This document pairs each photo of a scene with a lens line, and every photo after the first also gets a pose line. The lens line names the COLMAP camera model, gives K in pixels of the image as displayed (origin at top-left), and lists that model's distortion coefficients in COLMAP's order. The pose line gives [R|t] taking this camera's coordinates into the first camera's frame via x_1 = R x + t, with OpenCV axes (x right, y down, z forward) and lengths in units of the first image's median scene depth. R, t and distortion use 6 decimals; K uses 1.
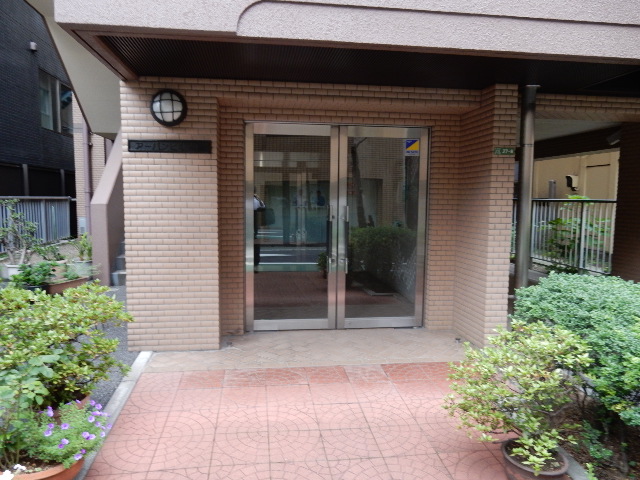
lens RADIAL K [[467.3, 0, 321.2], [0, 467.3, 241.1], [0, 0, 1]] dist [-0.005884, -0.002873]
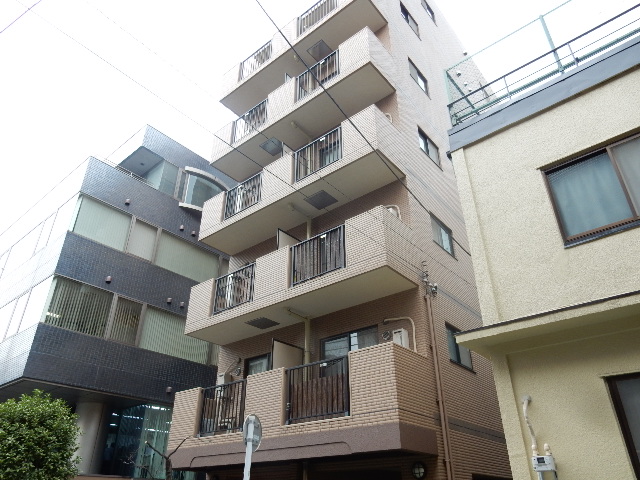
lens RADIAL K [[467.3, 0, 321.2], [0, 467.3, 241.1], [0, 0, 1]] dist [-0.005884, -0.002873]
pose [[0.675978, -0.379291, -0.631816, 2.130117], [-0.061703, 0.825230, -0.561416, 0.061972], [0.734334, 0.418490, 0.534434, -0.600256]]
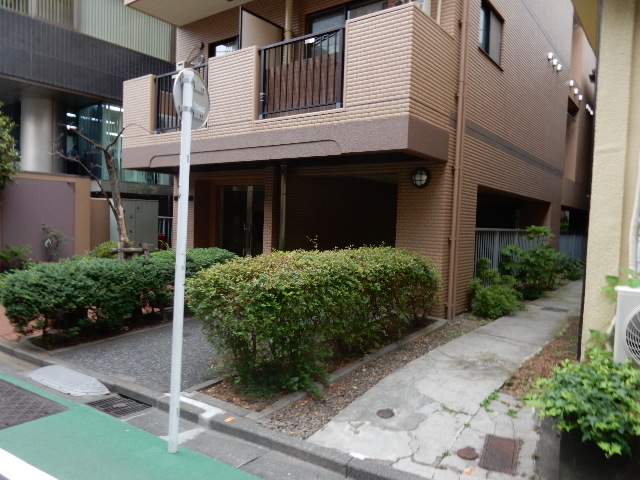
lens RADIAL K [[467.3, 0, 321.2], [0, 467.3, 241.1], [0, 0, 1]] dist [-0.005884, -0.002873]
pose [[0.706222, 0.046793, -0.706442, 1.756733], [-0.092435, 0.995367, -0.026475, 0.030112], [0.701930, 0.083998, 0.707276, -0.256992]]
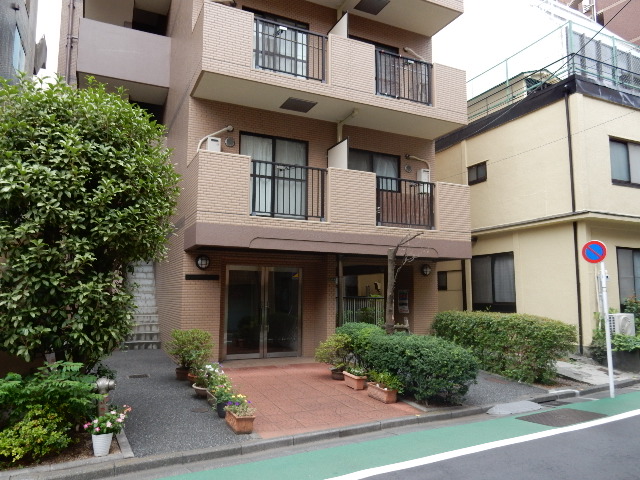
lens RADIAL K [[467.3, 0, 321.2], [0, 467.3, 241.1], [0, 0, 1]] dist [-0.005884, -0.002873]
pose [[0.953339, 0.029143, 0.300493, -0.391690], [0.032942, 0.979345, -0.199492, 0.100092], [-0.300101, 0.200083, 0.932688, -1.257507]]
